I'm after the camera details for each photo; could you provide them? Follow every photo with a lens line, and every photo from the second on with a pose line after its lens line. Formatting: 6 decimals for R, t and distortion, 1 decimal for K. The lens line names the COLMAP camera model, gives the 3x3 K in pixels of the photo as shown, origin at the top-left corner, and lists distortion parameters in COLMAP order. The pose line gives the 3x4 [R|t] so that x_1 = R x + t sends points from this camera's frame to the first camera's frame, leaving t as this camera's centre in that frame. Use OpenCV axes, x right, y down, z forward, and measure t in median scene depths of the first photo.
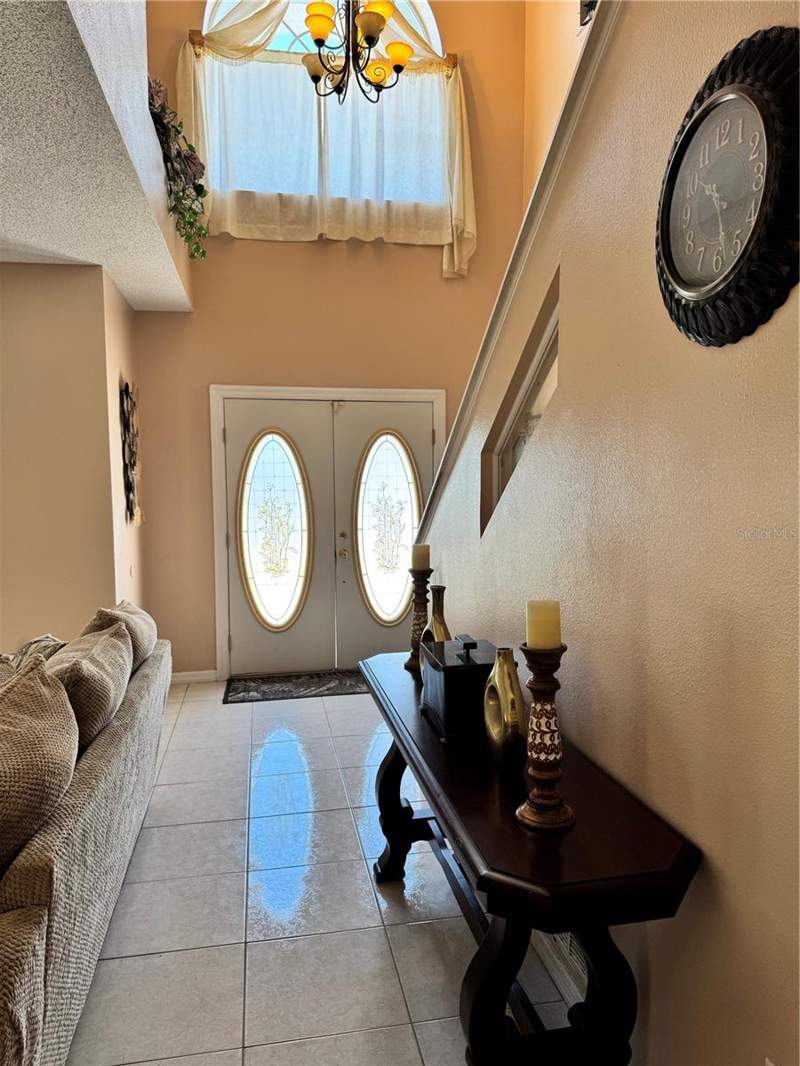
lens RADIAL K [[739.9, 0, 399.0], [0, 739.9, 535.8], [0, 0, 1]] dist [0.119960, -0.194888]
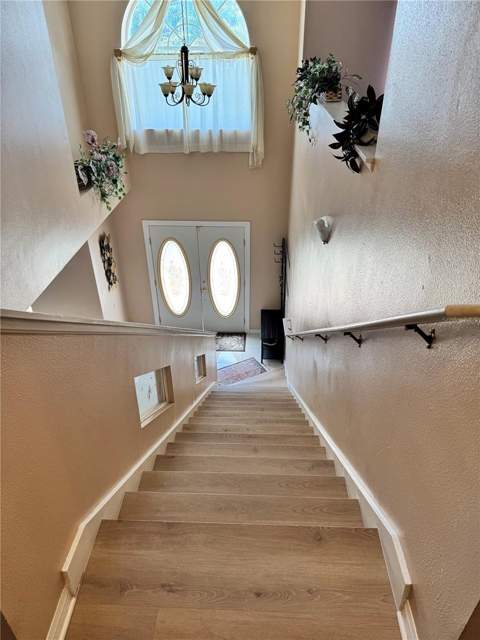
lens RADIAL K [[444.2, 0, 239.4], [0, 444.2, 321.7], [0, 0, 1]] dist [0.119960, -0.194888]
pose [[0.973960, 0.122590, -0.190718, 0.323086], [-0.020111, 0.884607, 0.465904, -0.559929], [0.225826, -0.449937, 0.864037, -0.235889]]
